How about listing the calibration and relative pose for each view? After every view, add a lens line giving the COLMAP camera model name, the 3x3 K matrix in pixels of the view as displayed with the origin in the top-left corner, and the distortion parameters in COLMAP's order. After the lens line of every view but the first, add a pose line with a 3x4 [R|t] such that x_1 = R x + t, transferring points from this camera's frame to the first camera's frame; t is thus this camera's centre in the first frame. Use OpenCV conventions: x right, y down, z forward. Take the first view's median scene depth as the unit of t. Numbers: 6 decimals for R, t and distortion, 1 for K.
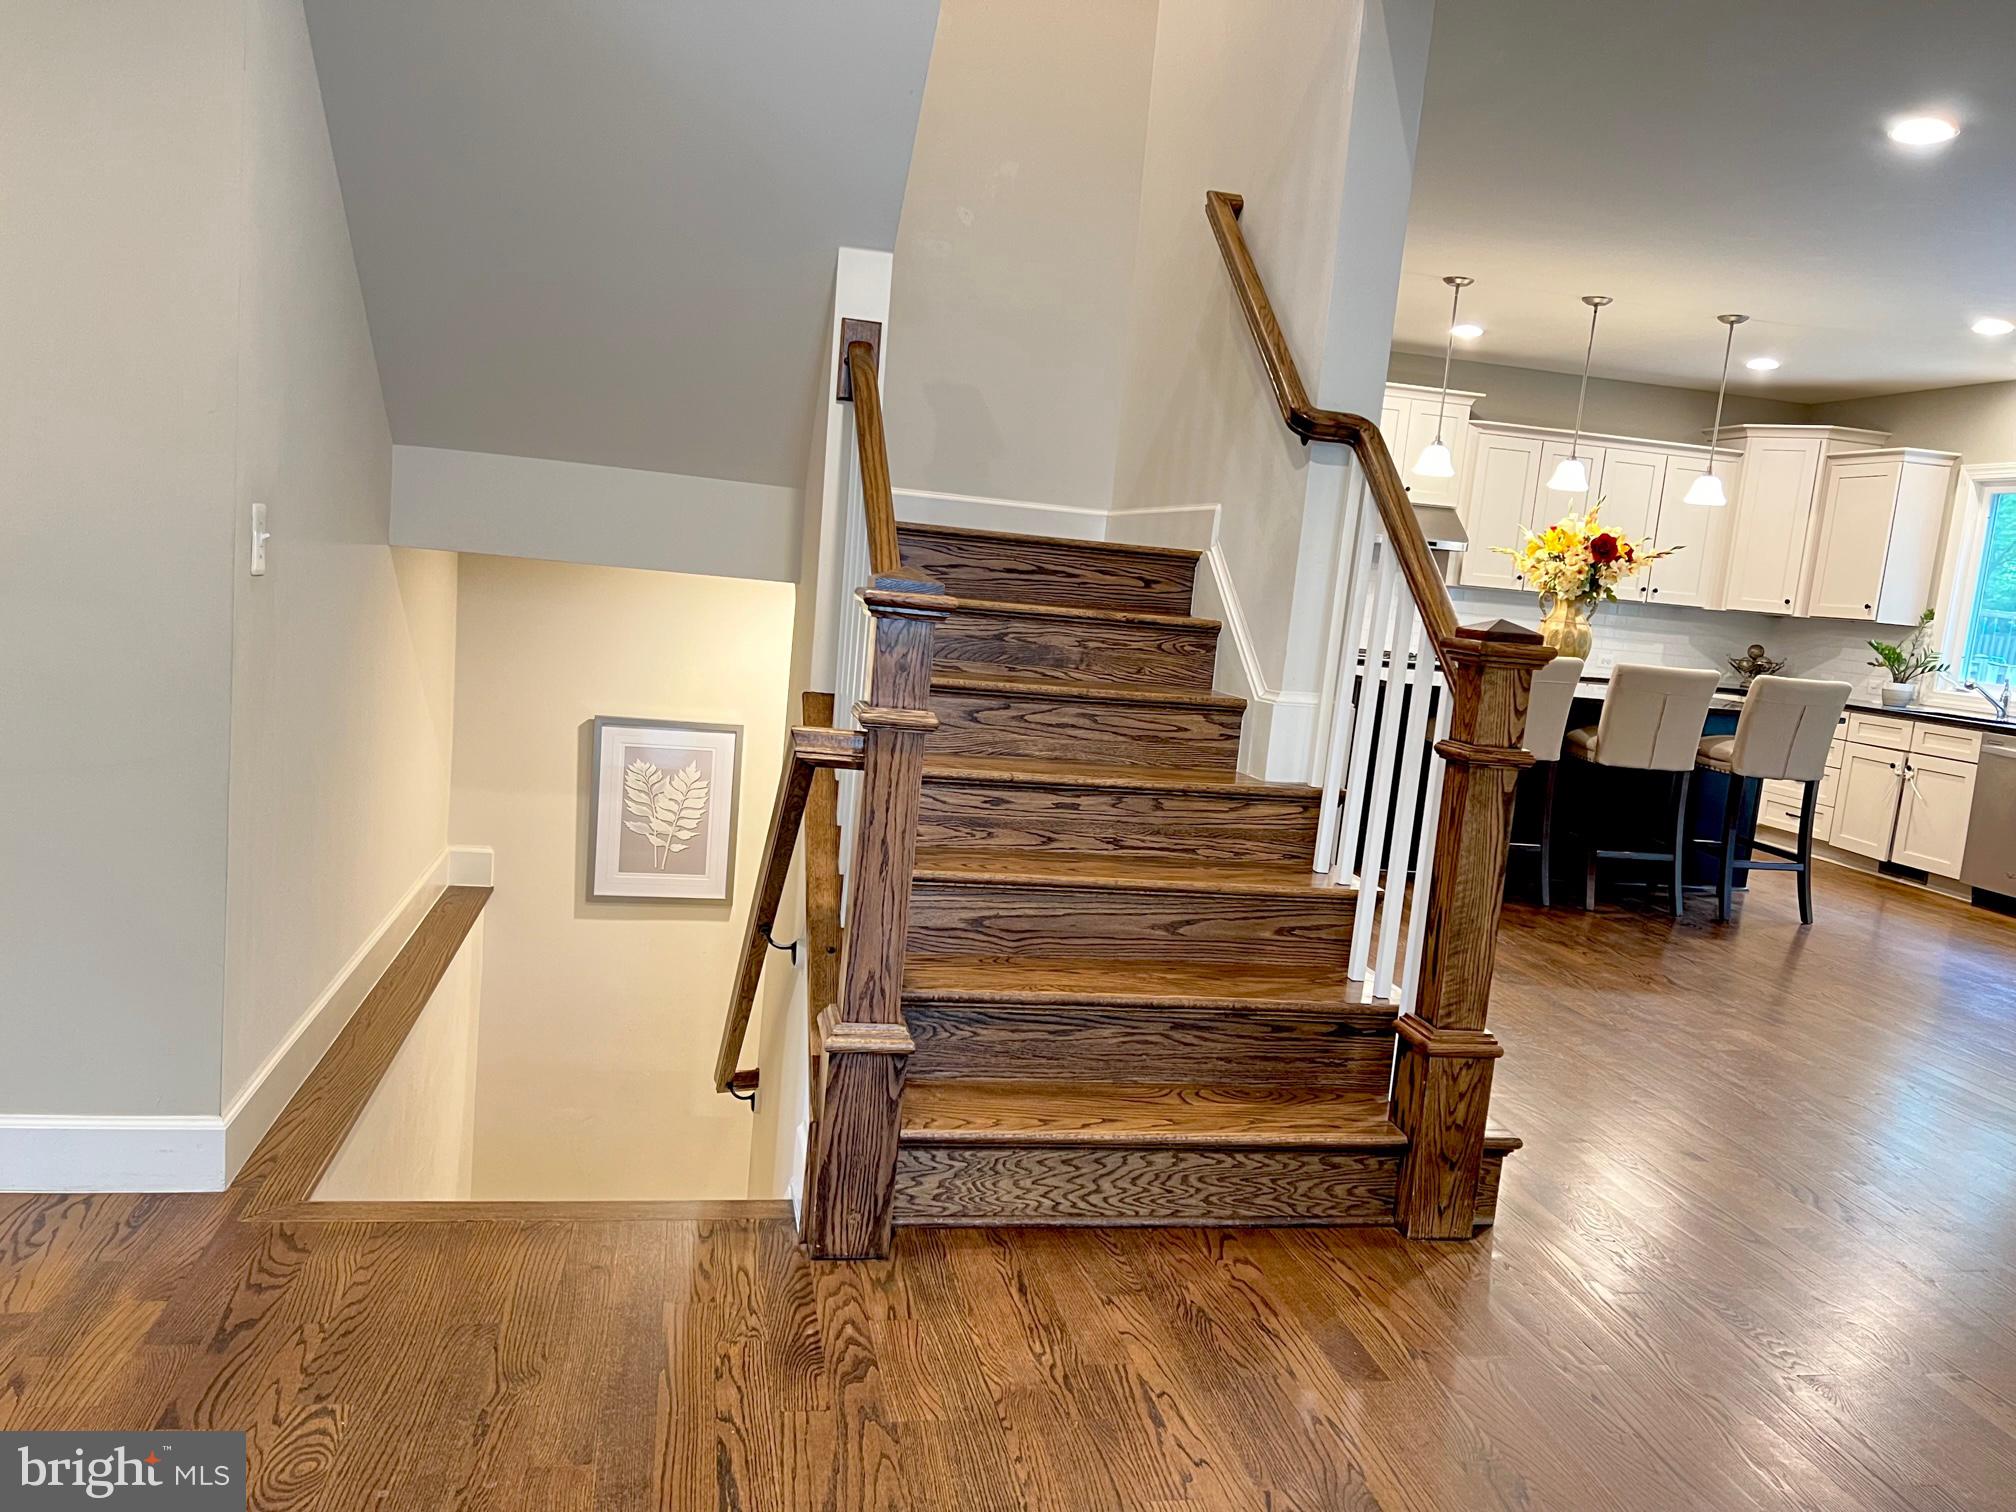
lens RADIAL K [[1527.1, 0, 1012.7], [0, 1527.1, 753.4], [0, 0, 1]] dist [0.049707, -0.068856]
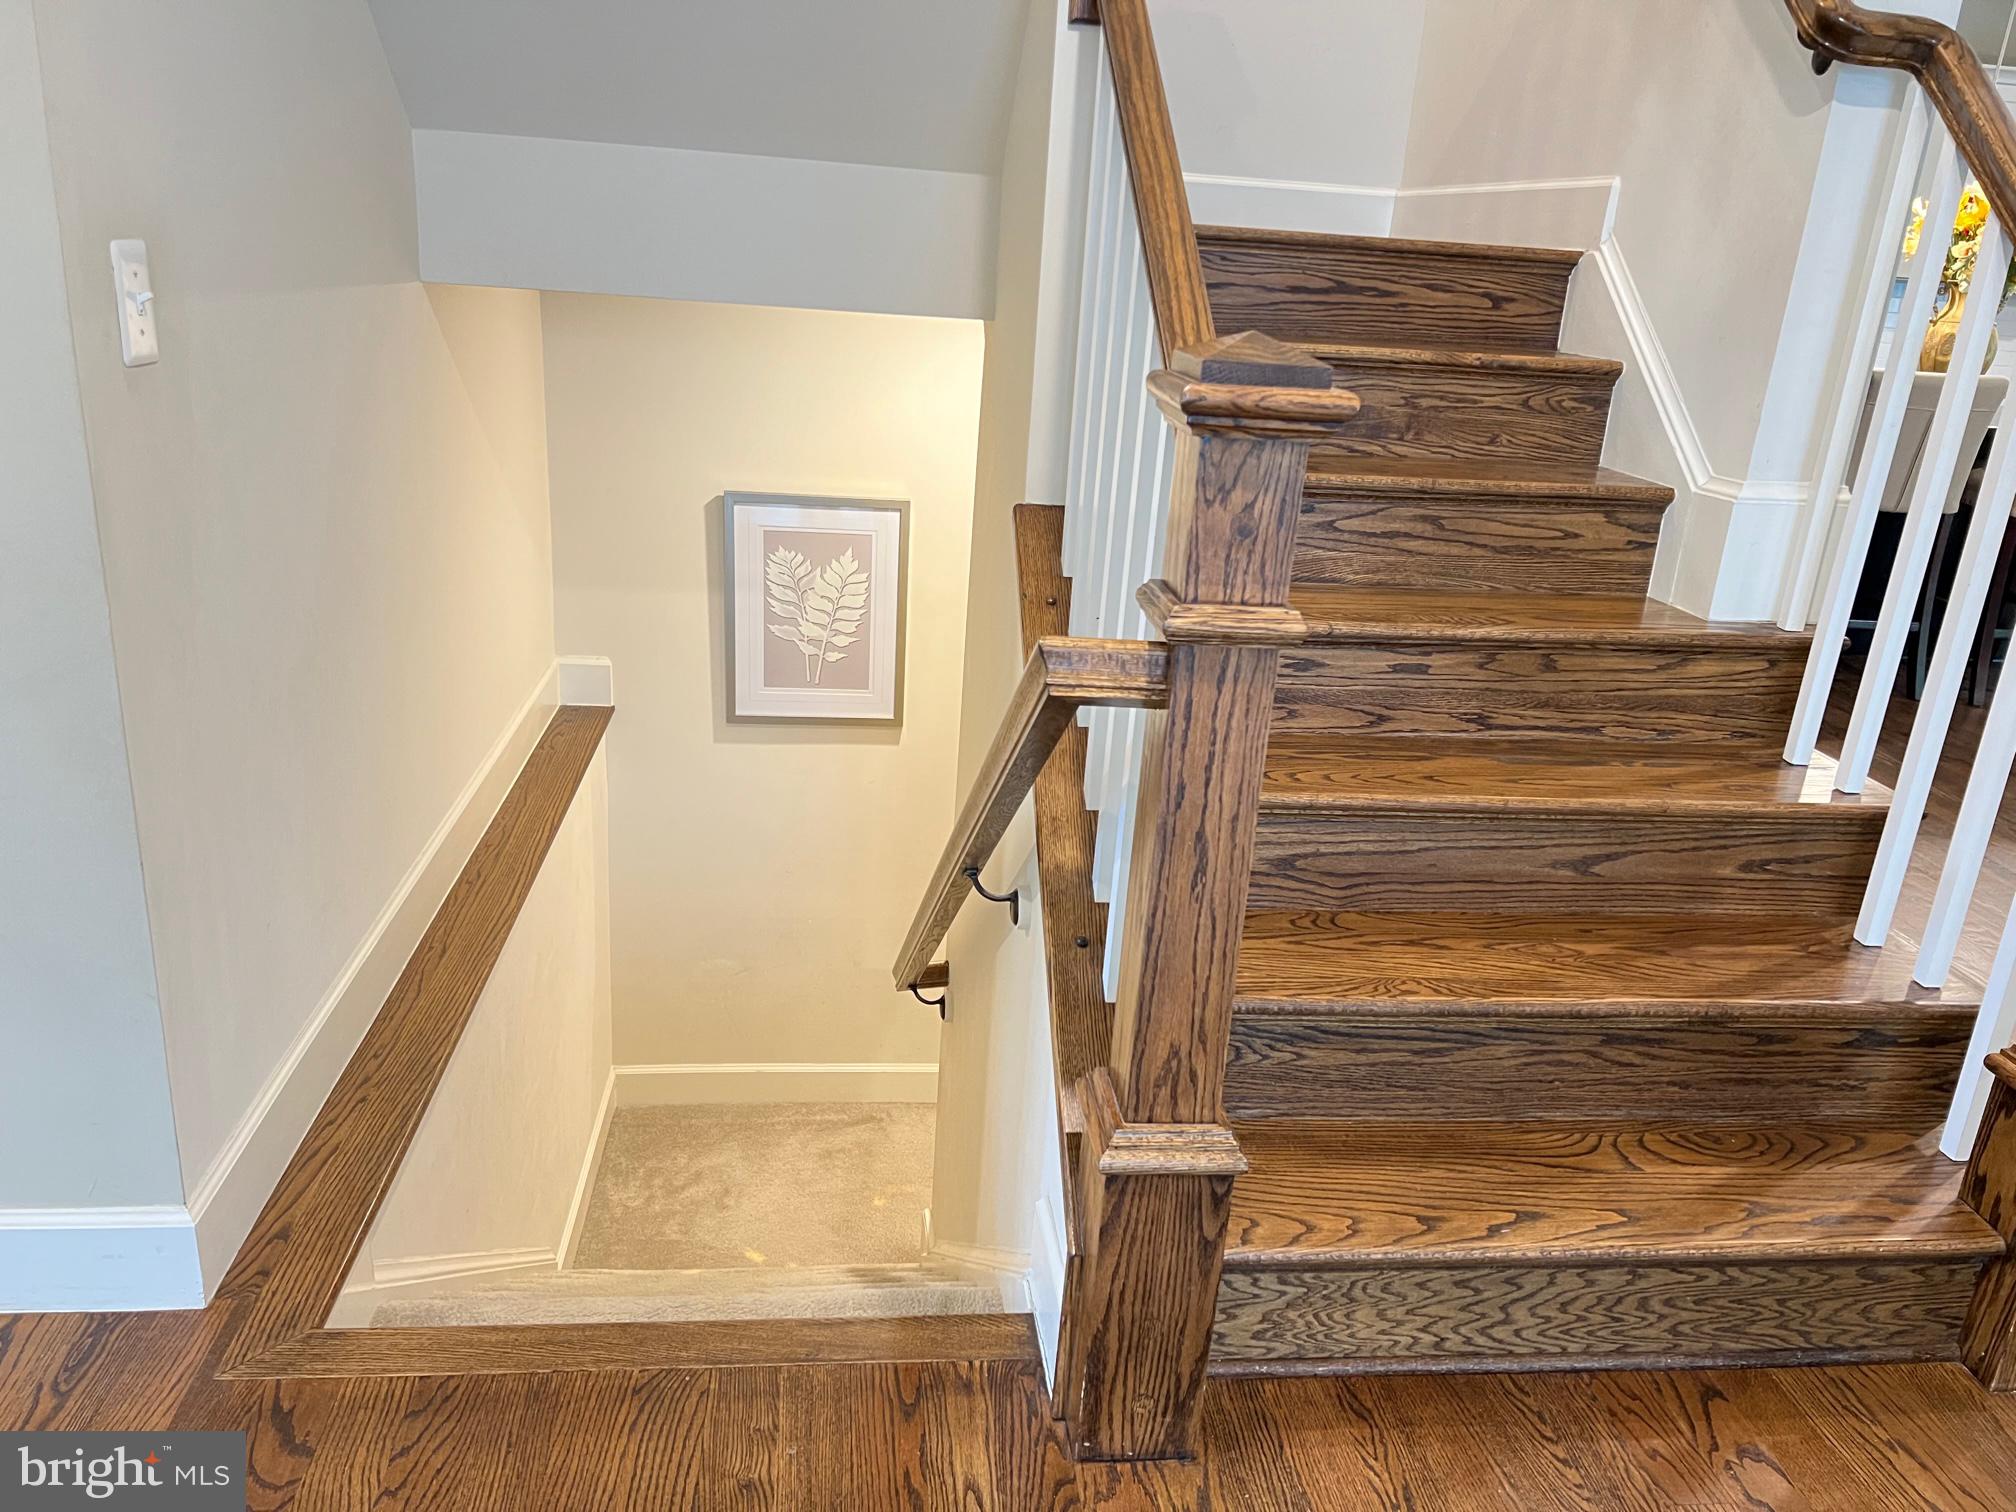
lens RADIAL K [[1527.1, 0, 1005.5], [0, 1527.1, 772.1], [0, 0, 1]] dist [0.049707, -0.068856]
pose [[0.994915, 0.004939, -0.100593, -0.080689], [0.015737, 0.978905, 0.203709, -0.066826], [0.099477, -0.204256, 0.973850, 0.359990]]
